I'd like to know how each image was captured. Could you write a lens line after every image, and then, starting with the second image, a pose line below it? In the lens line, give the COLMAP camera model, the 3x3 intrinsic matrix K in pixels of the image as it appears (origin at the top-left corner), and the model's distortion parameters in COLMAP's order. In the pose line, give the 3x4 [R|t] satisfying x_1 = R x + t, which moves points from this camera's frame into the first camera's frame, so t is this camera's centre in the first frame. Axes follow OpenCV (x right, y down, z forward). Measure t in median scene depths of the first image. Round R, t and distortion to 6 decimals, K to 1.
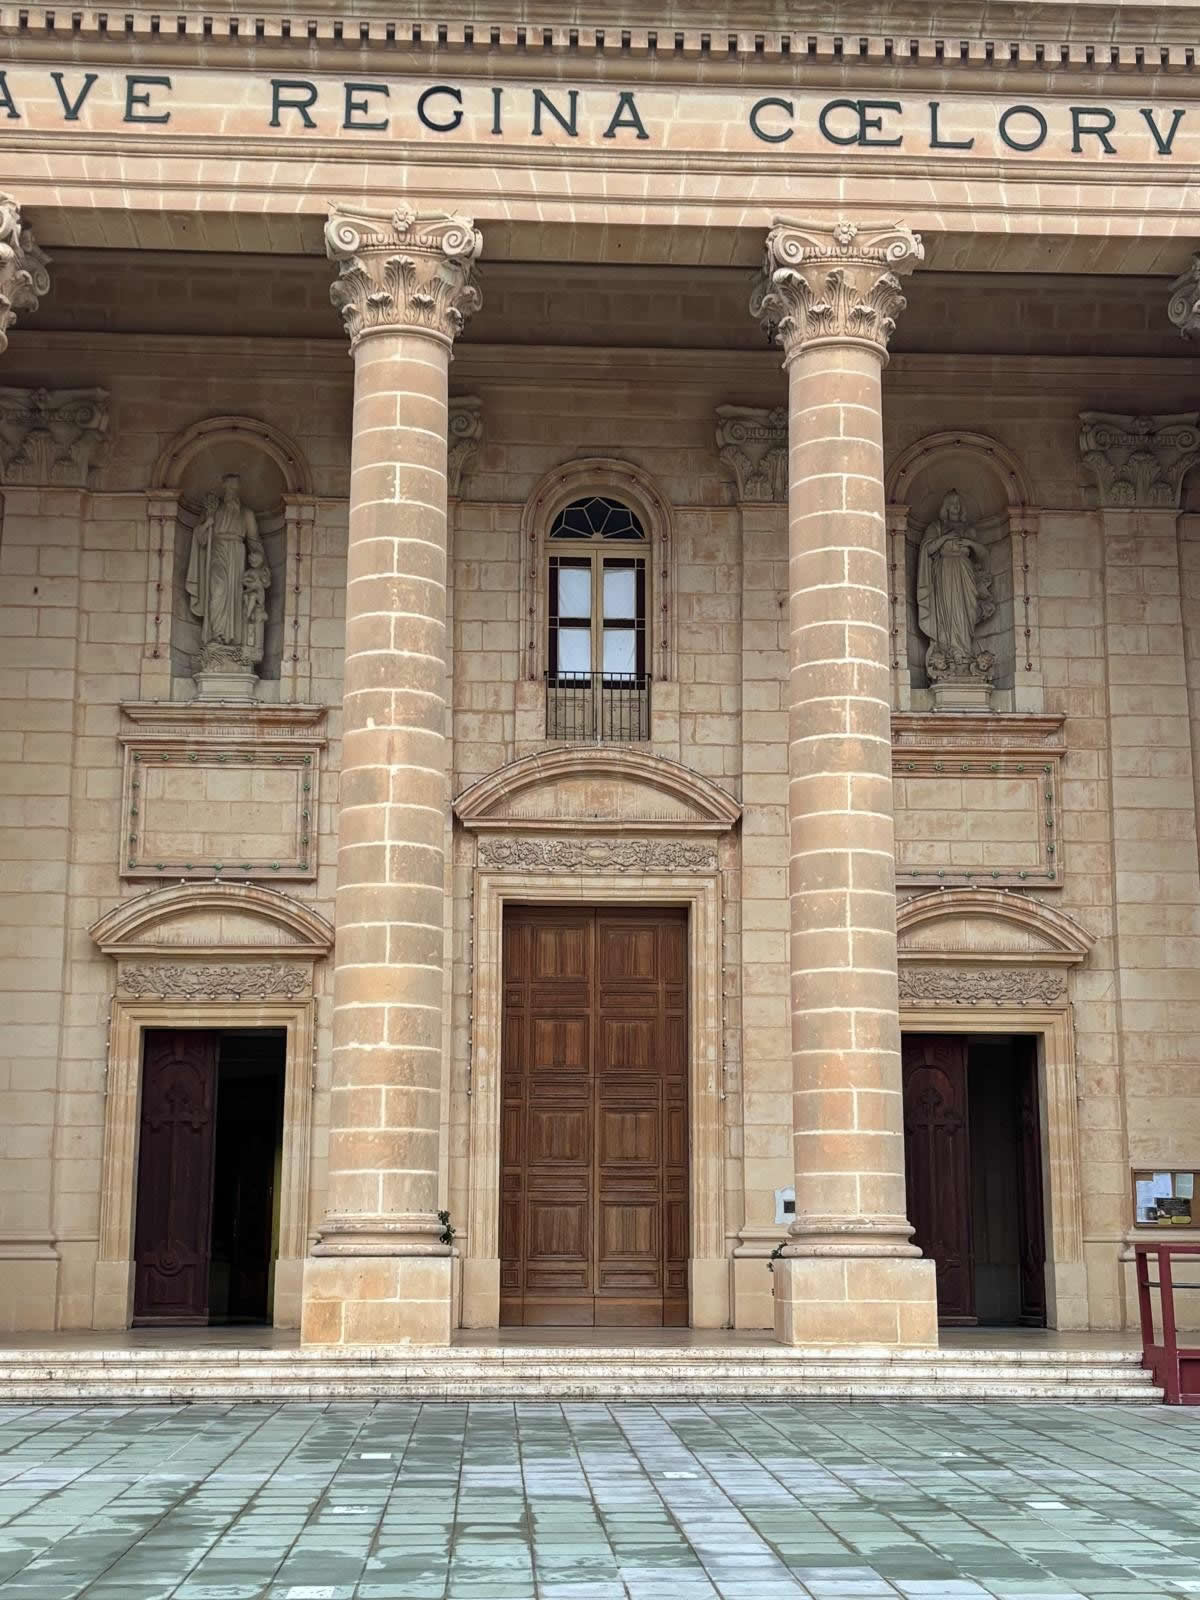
lens RADIAL K [[2052.8, 0, 600.0], [0, 2052.8, 800.0], [0, 0, 1]] dist [0.160753, -0.516728]
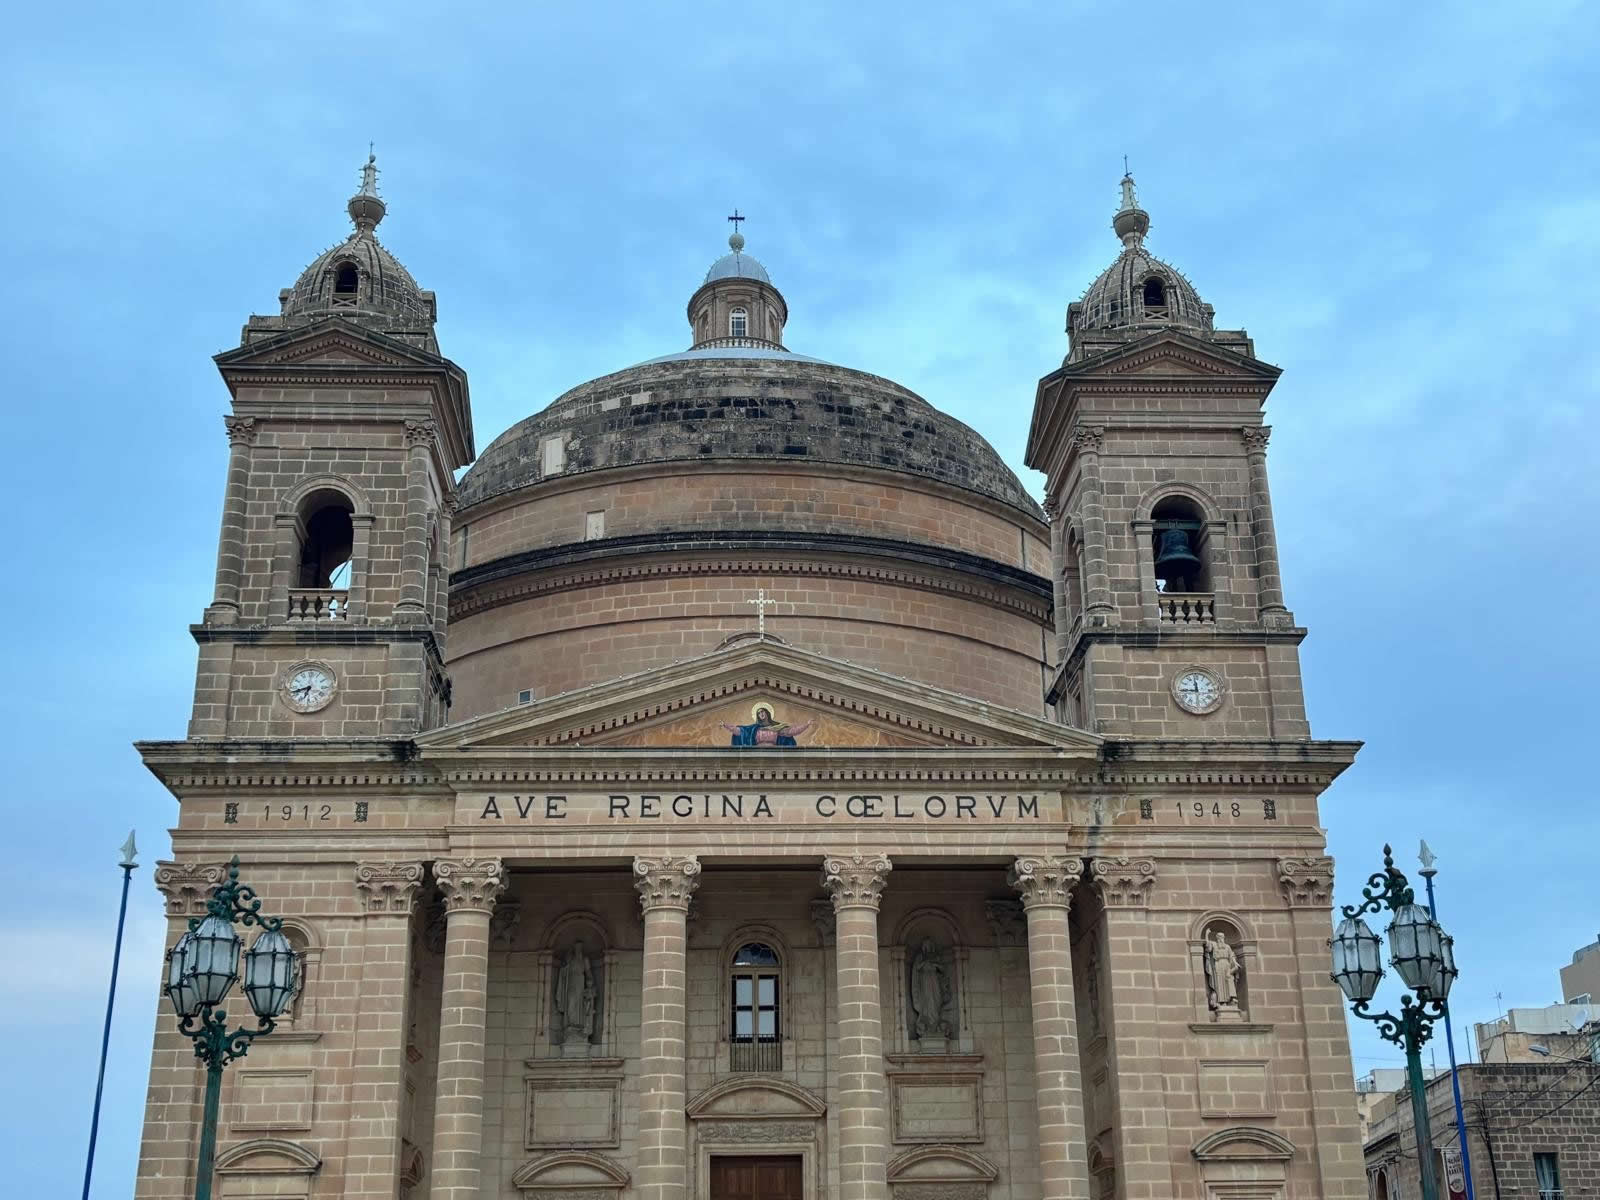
lens RADIAL K [[1954.9, 0, 806.4], [0, 1954.9, 571.2], [0, 0, 1]] dist [0.281354, -0.893858]
pose [[0.999832, -0.016067, 0.008877, 0.040491], [0.017266, 0.987330, -0.157738, -0.213784], [-0.006230, 0.157865, 0.987441, -1.060124]]
